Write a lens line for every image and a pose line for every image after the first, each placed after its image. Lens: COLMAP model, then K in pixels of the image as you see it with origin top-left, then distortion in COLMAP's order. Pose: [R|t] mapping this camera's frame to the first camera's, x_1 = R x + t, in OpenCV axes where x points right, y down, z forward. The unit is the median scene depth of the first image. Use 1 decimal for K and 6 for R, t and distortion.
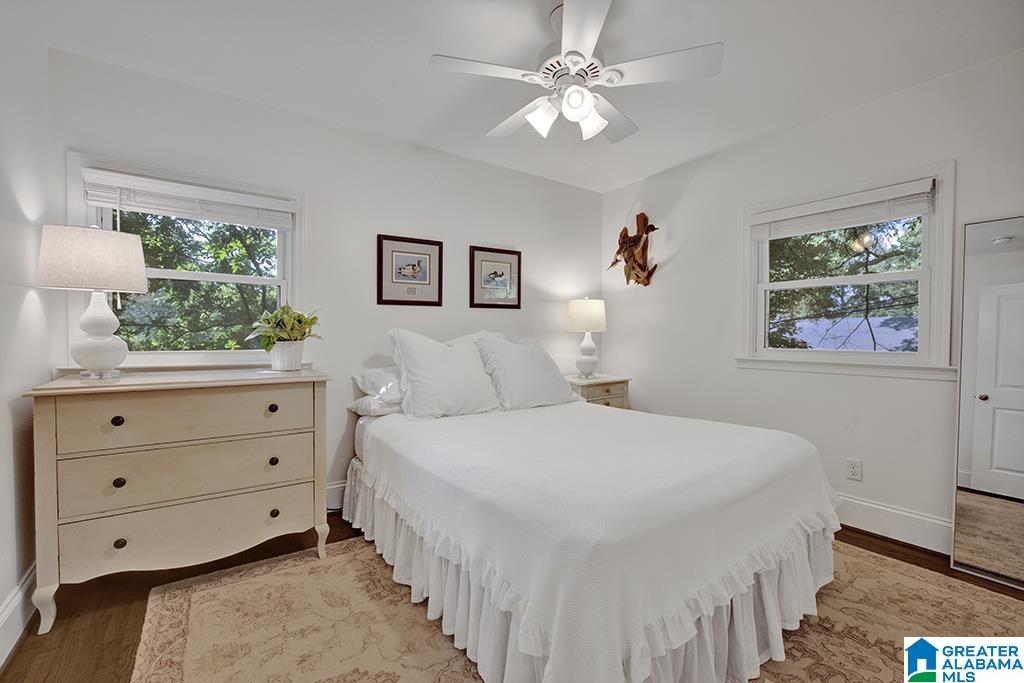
lens RADIAL K [[438.8, 0, 507.6], [0, 438.8, 342.1], [0, 0, 1]] dist [-0.040539, 0.014054]
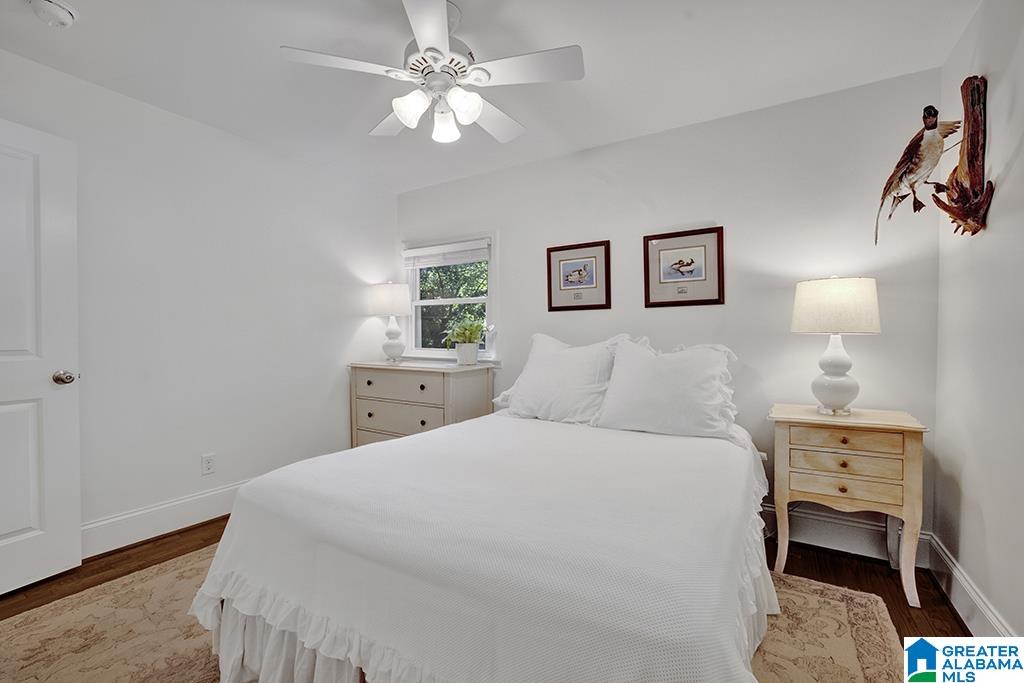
lens RADIAL K [[438.8, 0, 508.2], [0, 438.8, 339.6], [0, 0, 1]] dist [-0.040539, 0.014054]
pose [[0.391674, 0.005845, -0.920086, 0.643615], [-0.016089, 0.999870, -0.000497, -0.012106], [0.919964, 0.014998, 0.391717, 0.444139]]
